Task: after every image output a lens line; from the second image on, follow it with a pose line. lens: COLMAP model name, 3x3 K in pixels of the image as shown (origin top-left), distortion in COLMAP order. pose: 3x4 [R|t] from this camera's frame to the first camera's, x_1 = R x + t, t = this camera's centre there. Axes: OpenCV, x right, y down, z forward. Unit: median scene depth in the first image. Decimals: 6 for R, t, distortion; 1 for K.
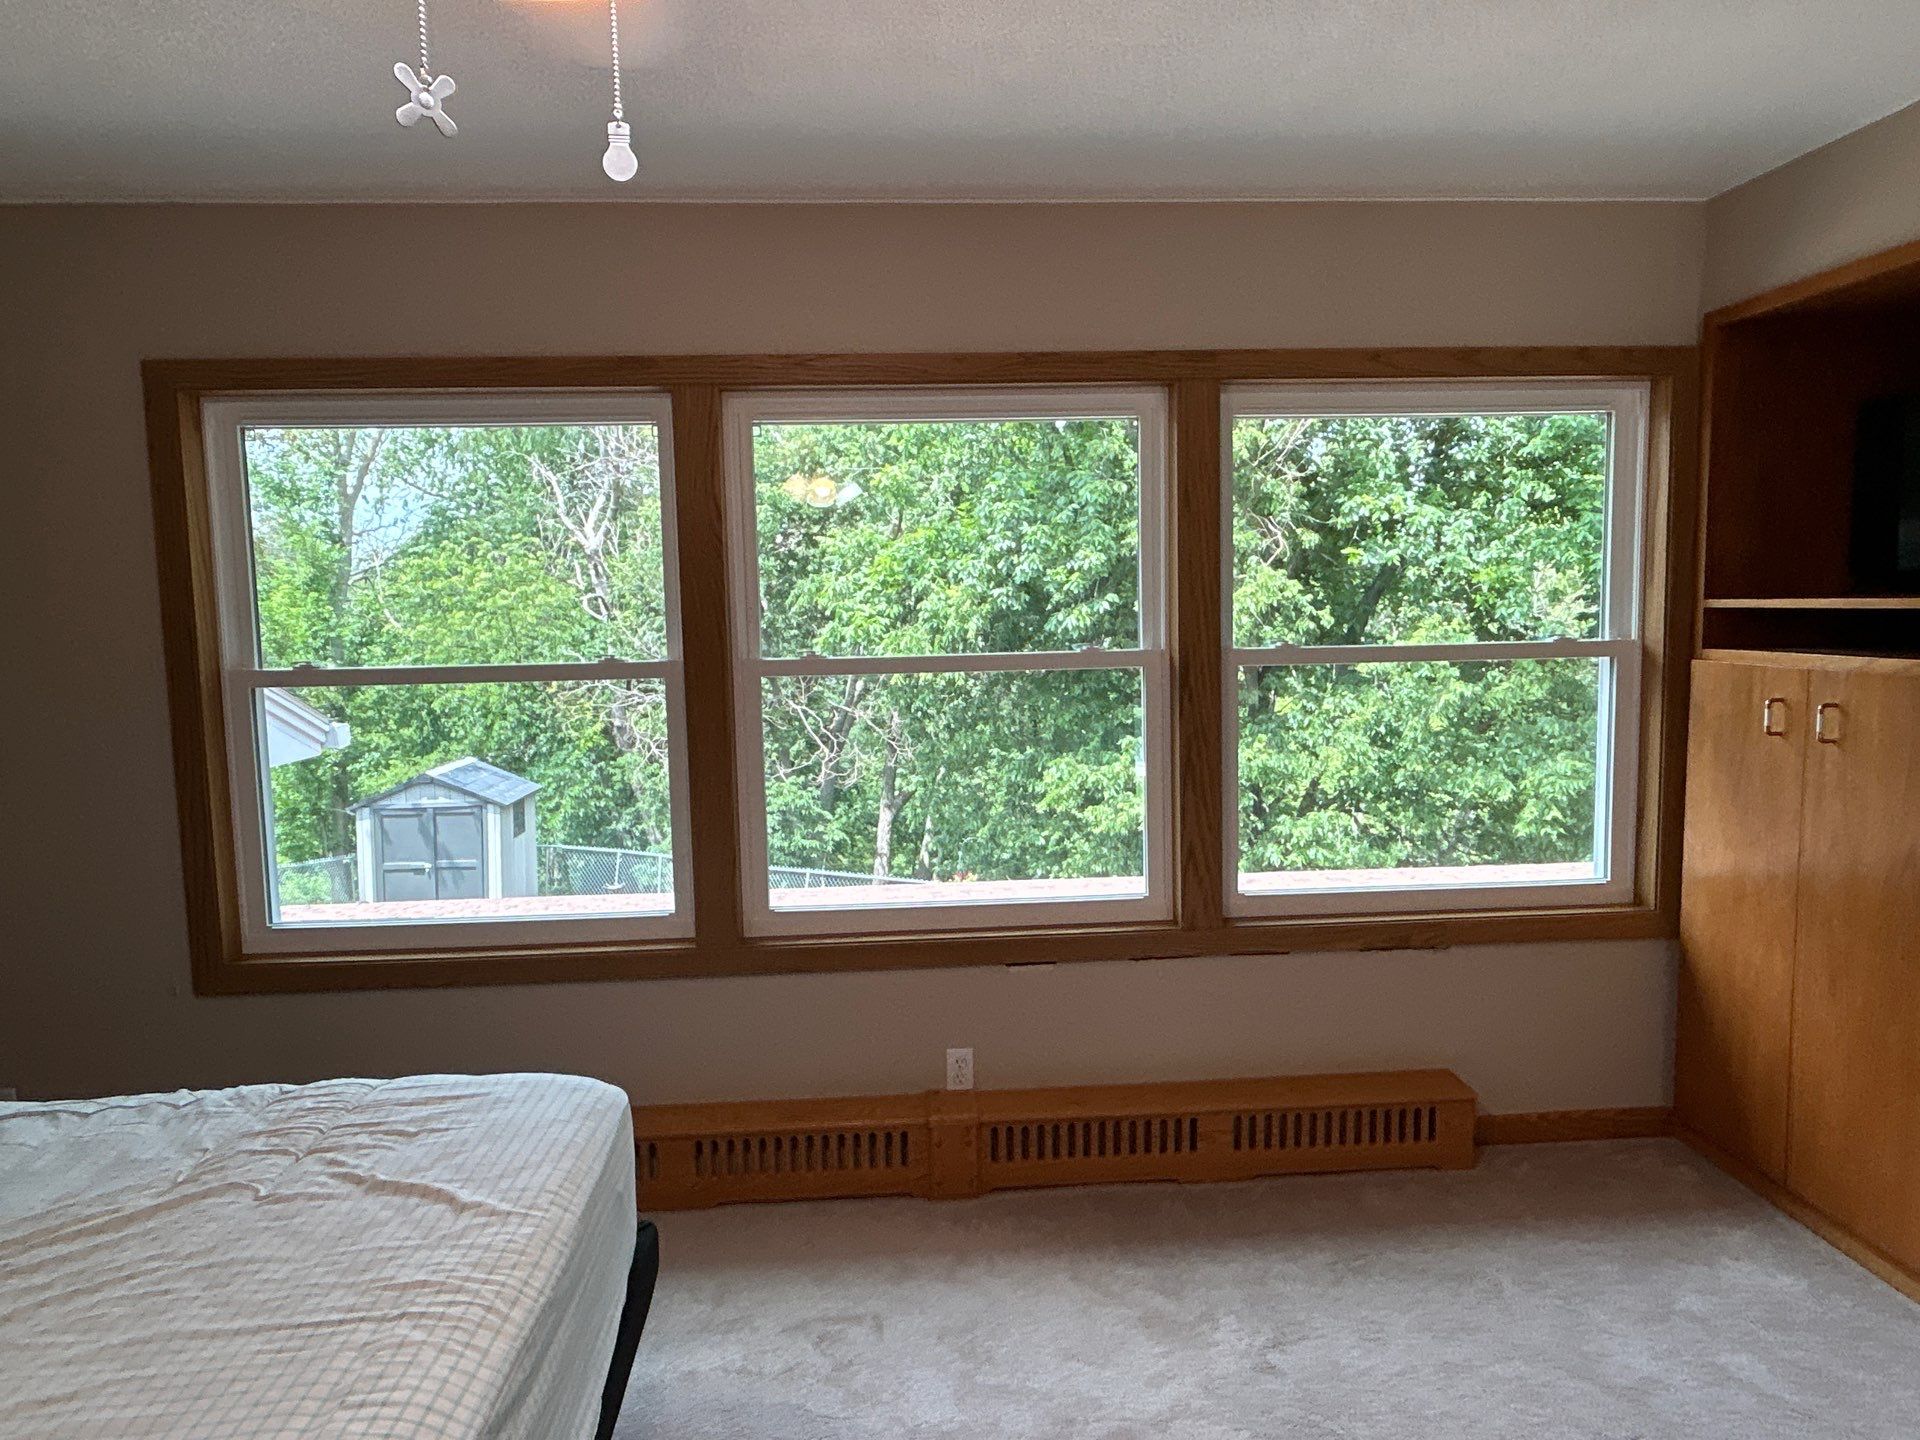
lens RADIAL K [[1131.7, 0, 960.0], [0, 1131.7, 720.0], [0, 0, 1]] dist [-0.002189, 0.002543]
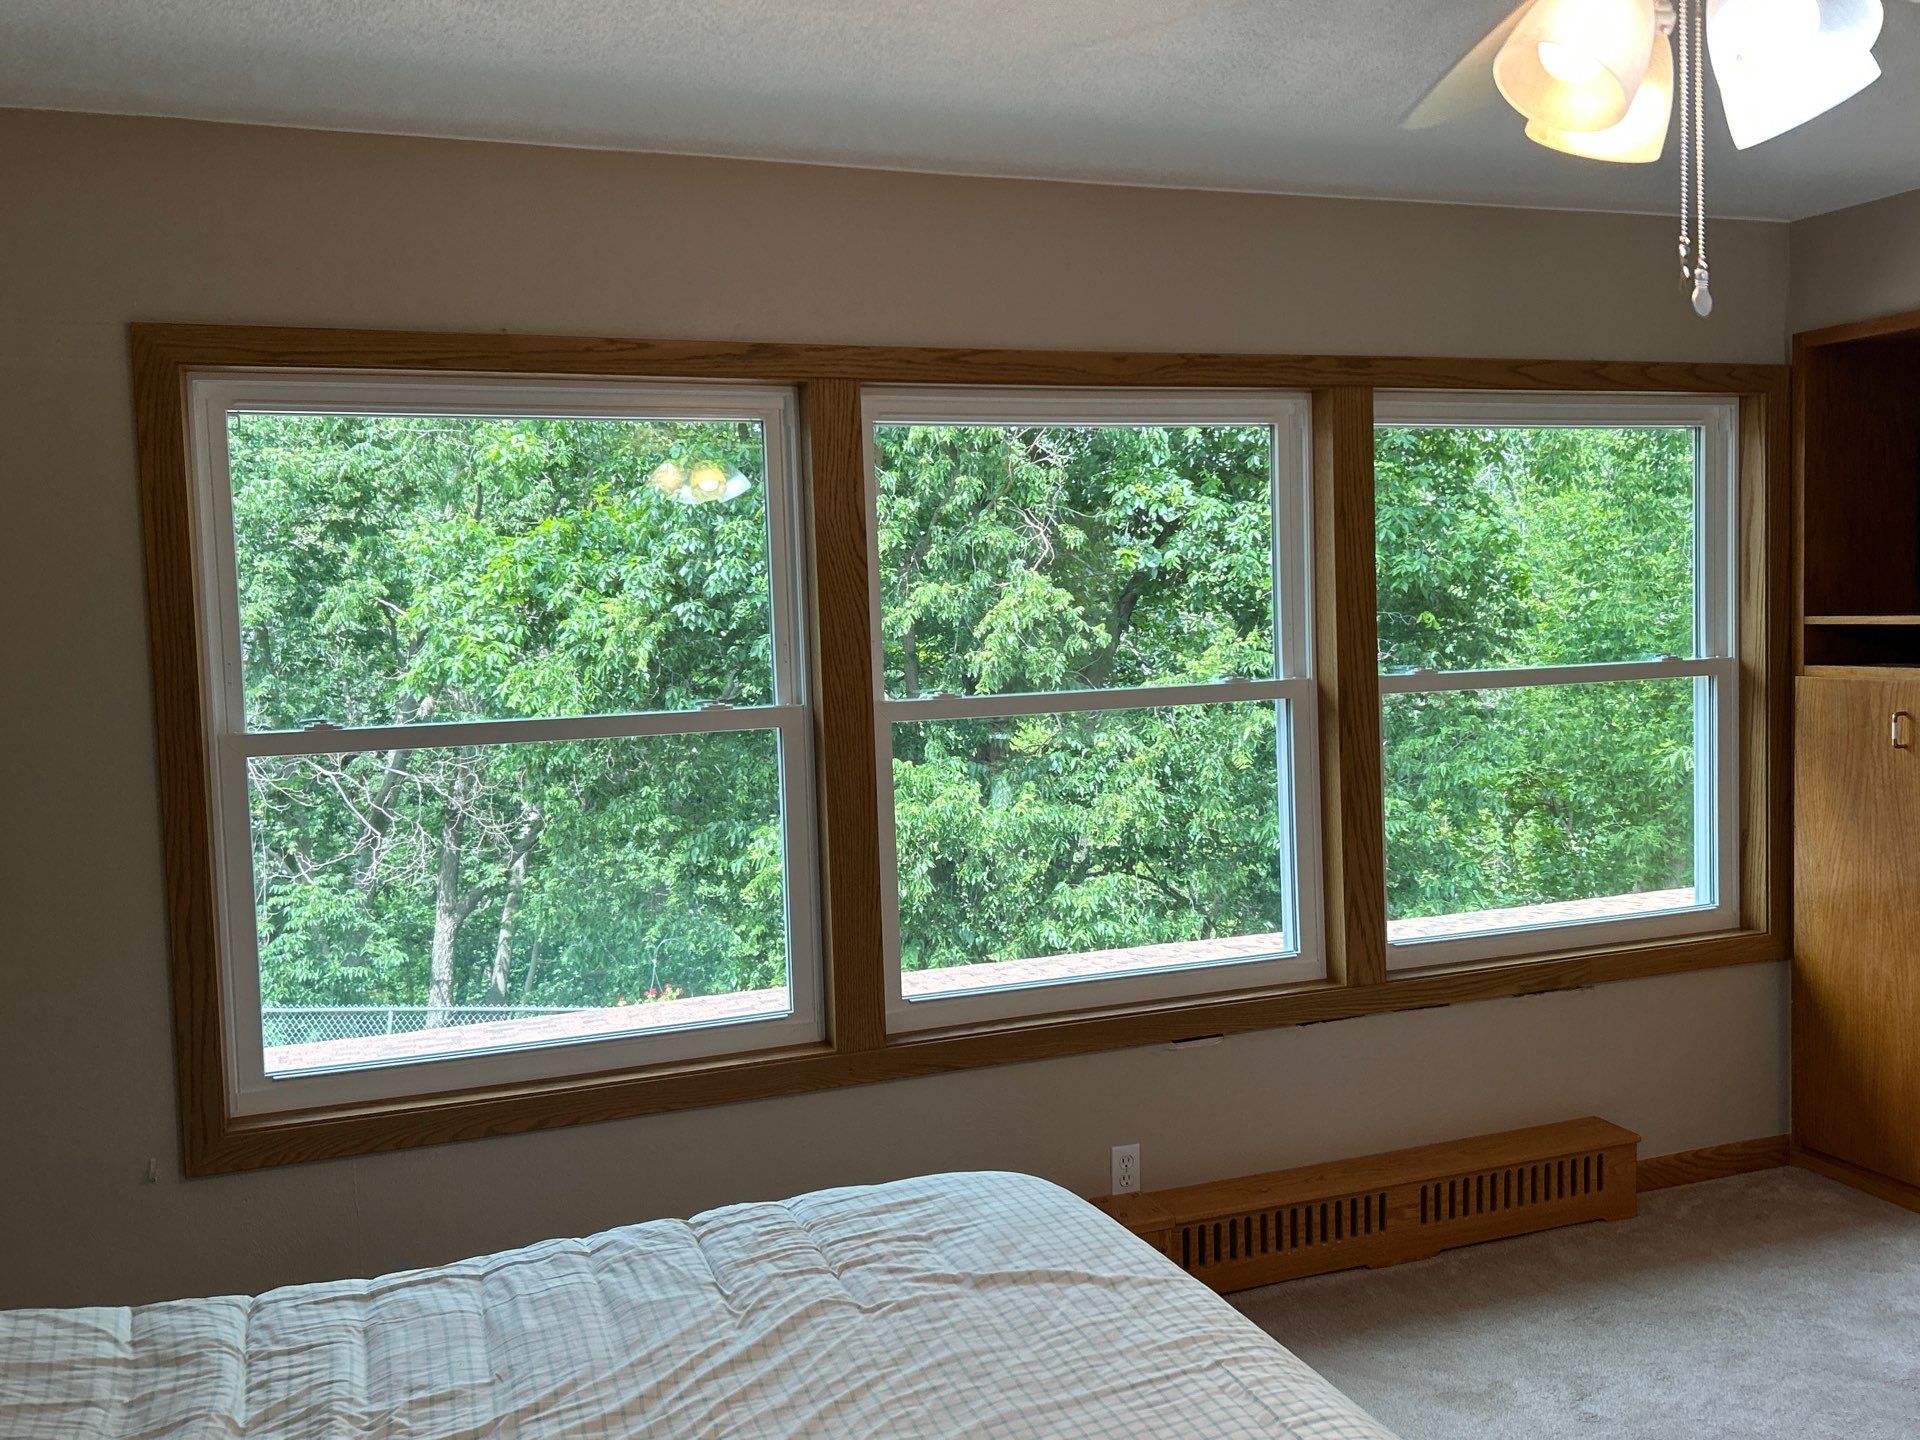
lens RADIAL K [[1528.9, 0, 960.0], [0, 1528.9, 720.0], [0, 0, 1]] dist [0.084584, -0.128871]
pose [[0.960933, -0.030349, 0.275113, -0.429451], [0.040188, 0.998736, -0.030198, -0.003448], [-0.273849, 0.040075, 0.960937, -0.109086]]
